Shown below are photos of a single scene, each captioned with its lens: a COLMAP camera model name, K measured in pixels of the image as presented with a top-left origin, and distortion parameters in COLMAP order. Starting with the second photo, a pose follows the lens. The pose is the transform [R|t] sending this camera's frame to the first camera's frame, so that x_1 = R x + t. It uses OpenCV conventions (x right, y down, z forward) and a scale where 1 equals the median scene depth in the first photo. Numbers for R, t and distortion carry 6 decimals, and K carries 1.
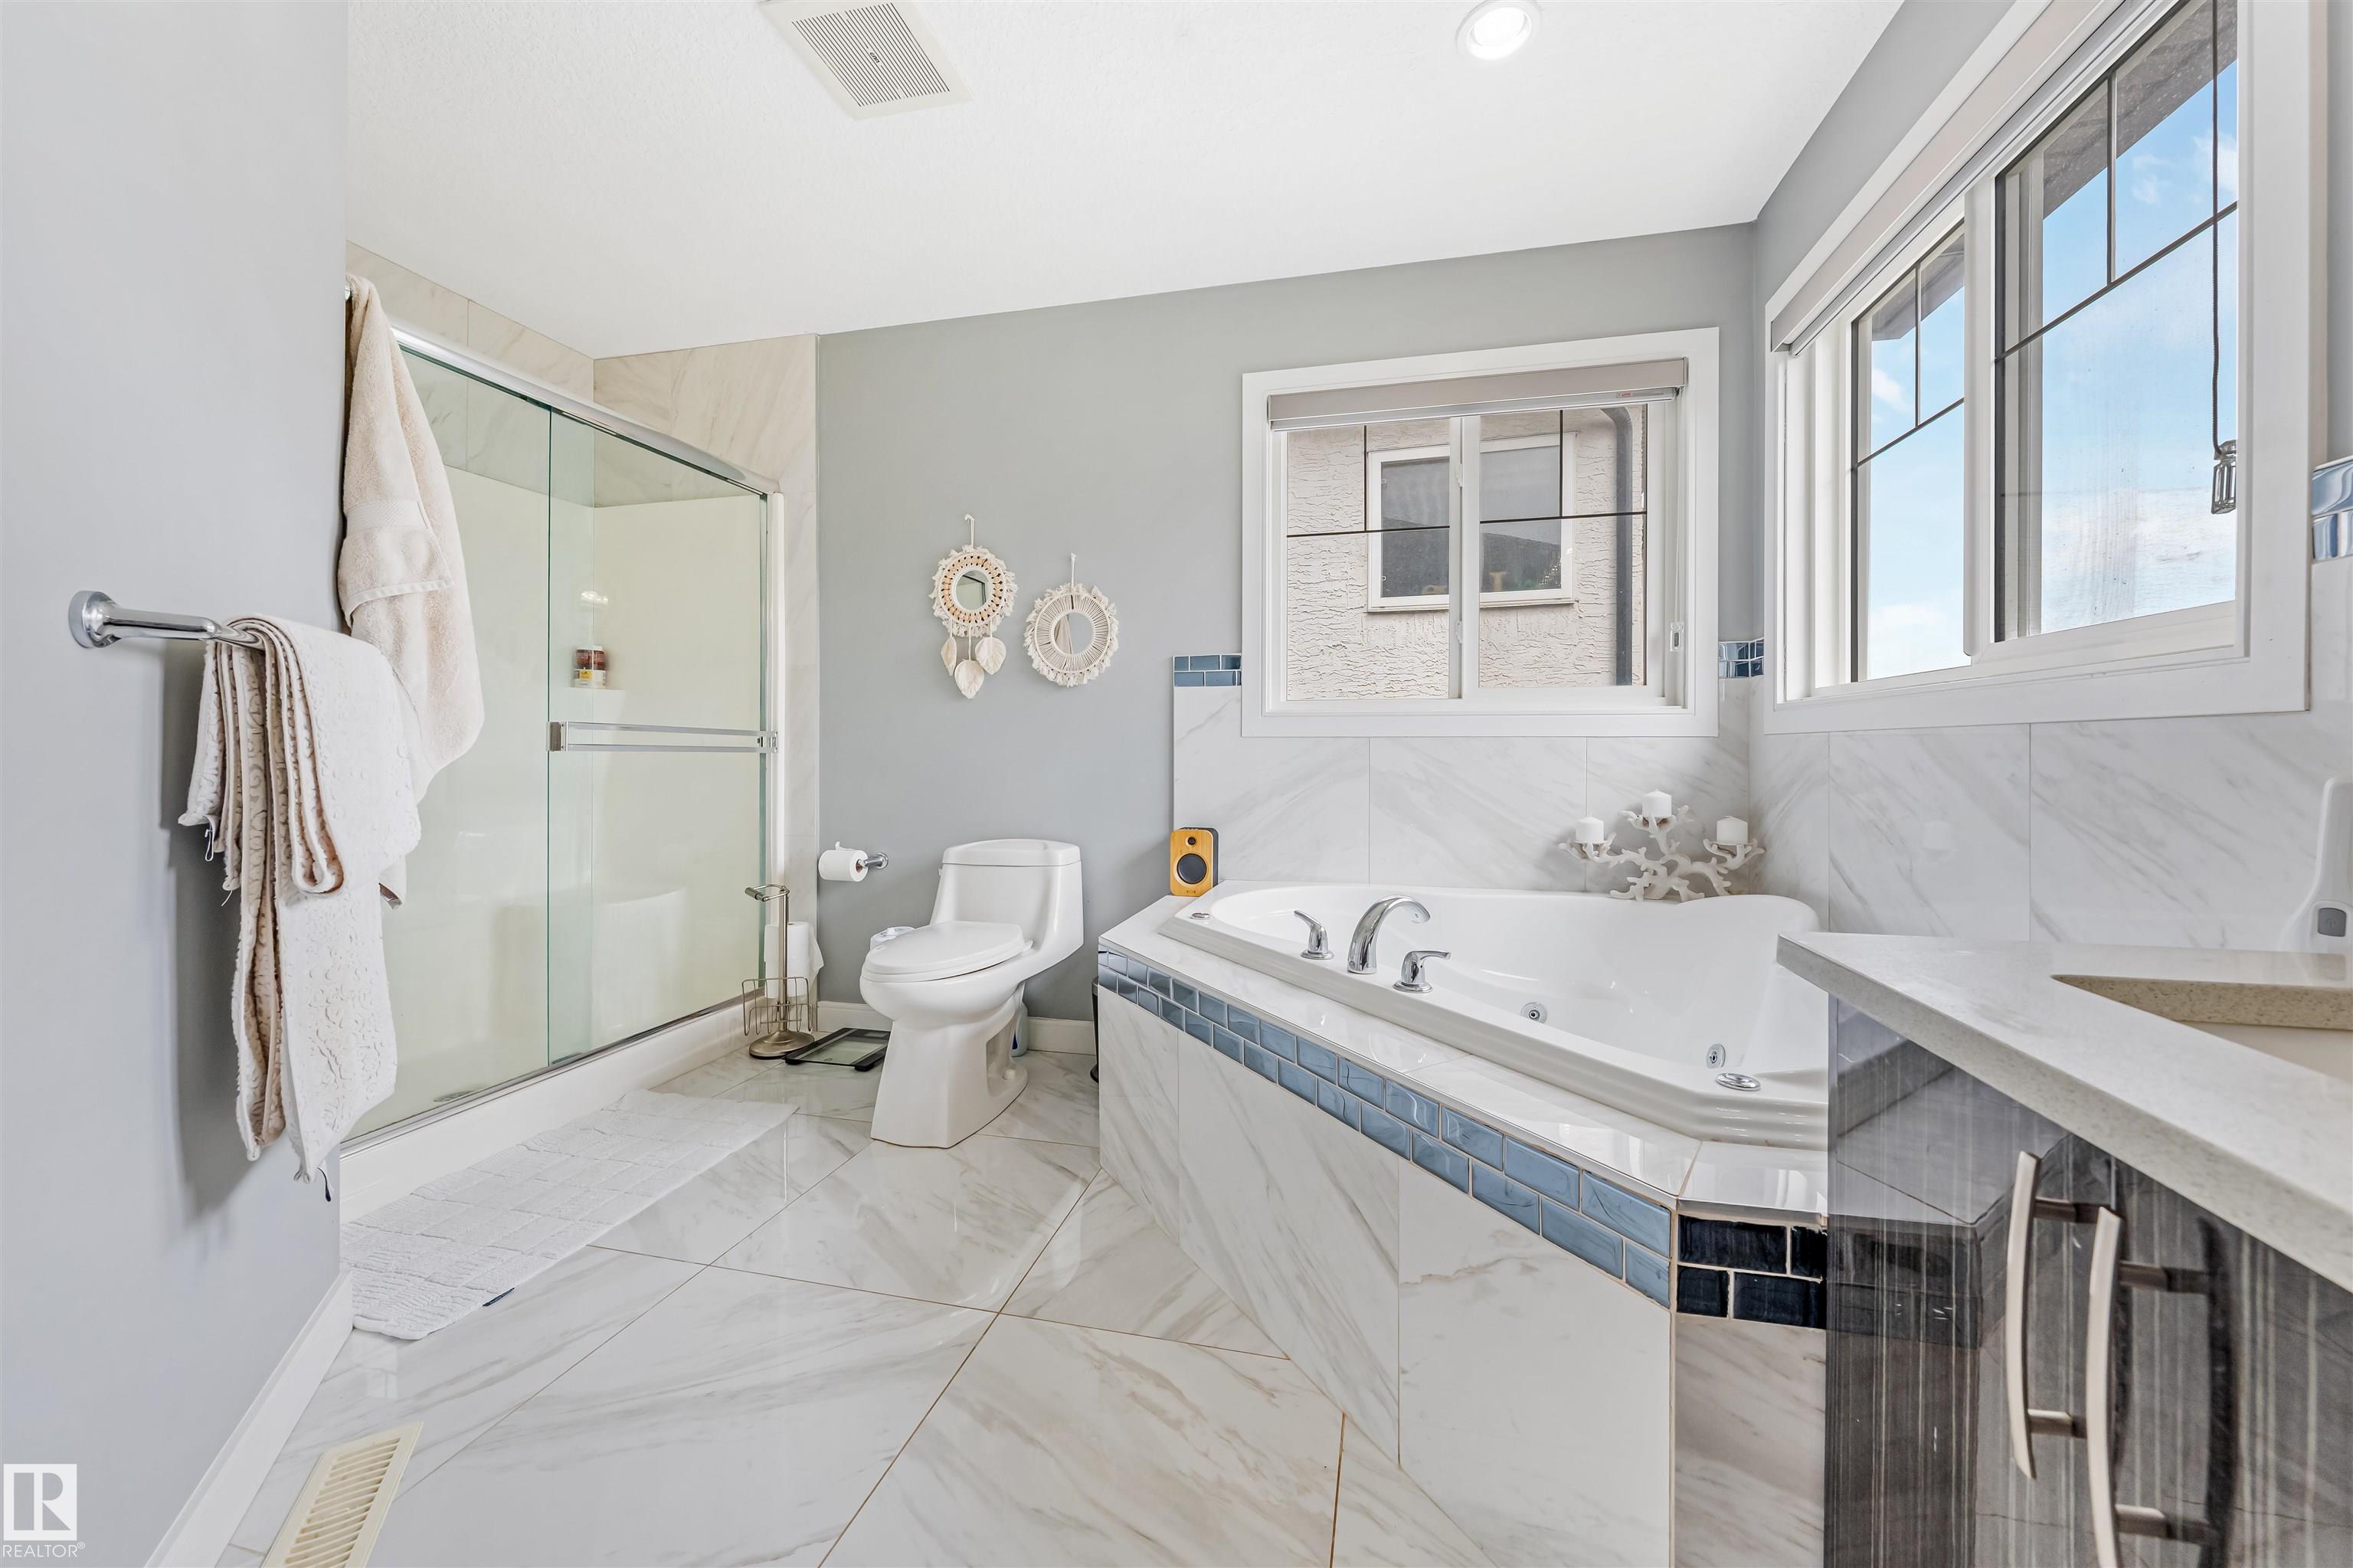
lens RADIAL K [[826.6, 0, 1169.0], [0, 826.6, 779.4], [0, 0, 1]] dist [-0.000733, -0.000242]
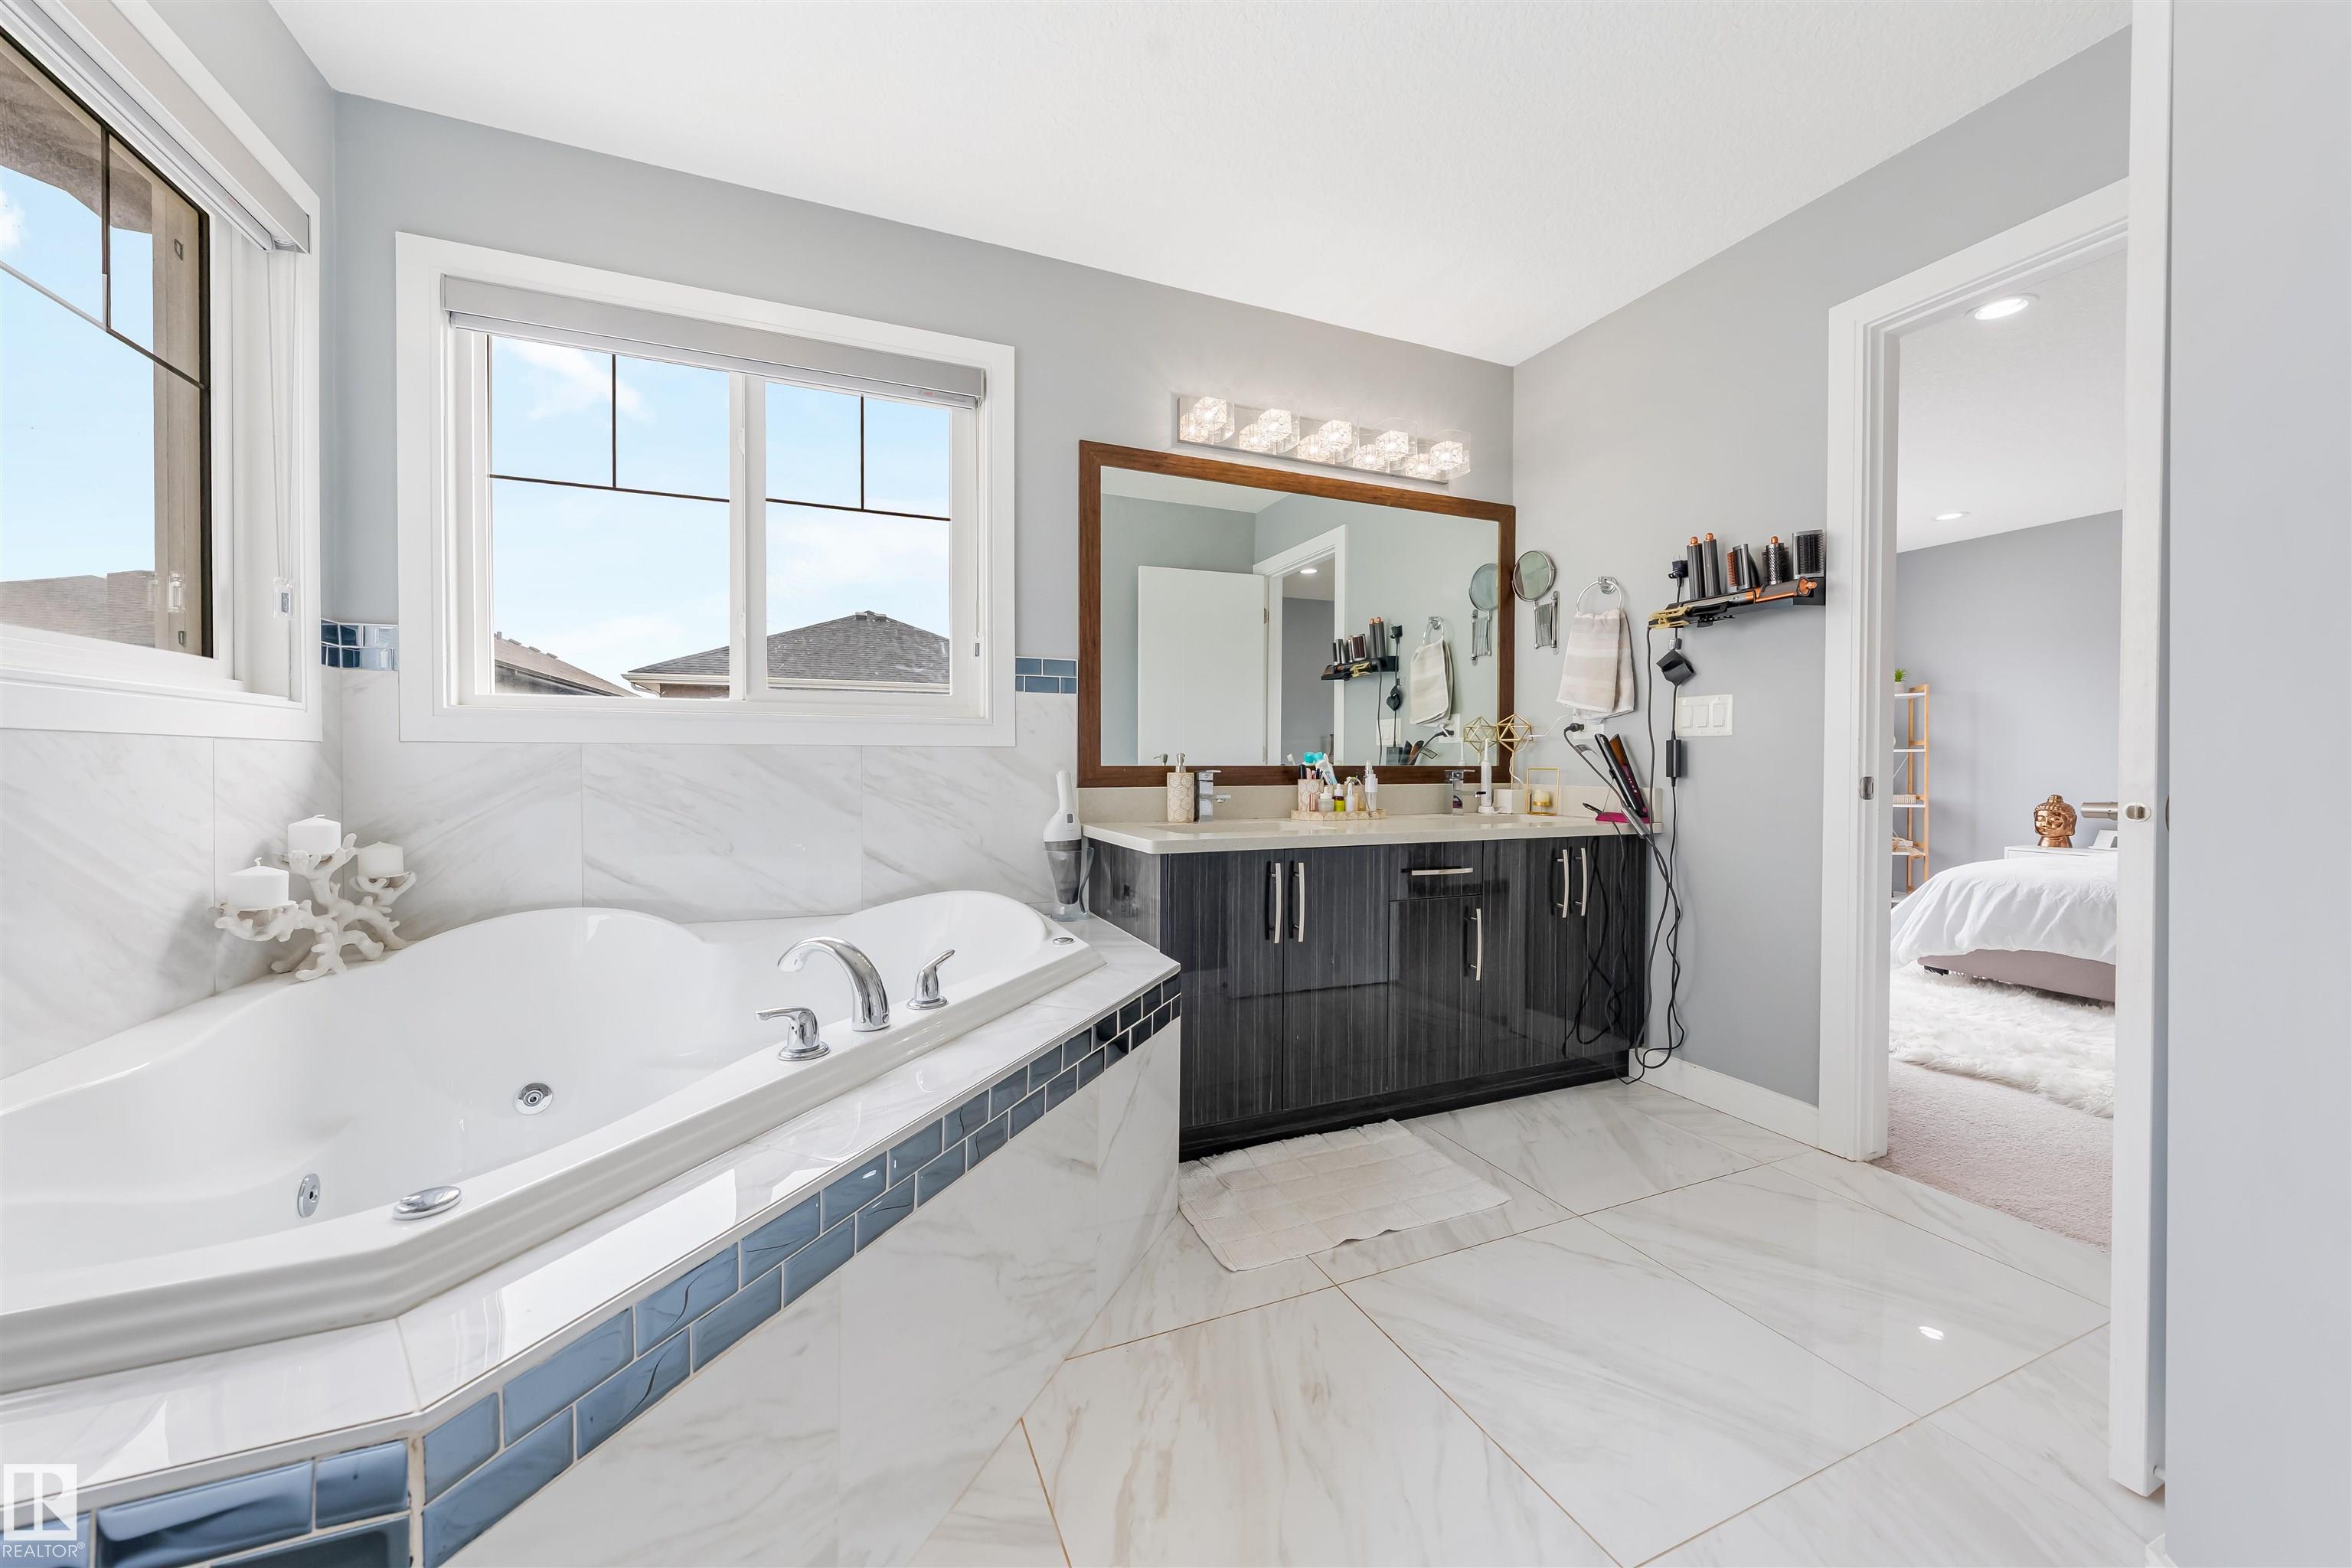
lens RADIAL K [[826.2, 0, 1168.5], [0, 826.2, 779.4], [0, 0, 1]] dist [-0.000733, -0.000242]
pose [[-0.606731, -0.015623, 0.794754, -0.646002], [0.026507, 0.998853, 0.039871, -0.042572], [-0.794465, 0.045257, -0.605621, 1.333651]]
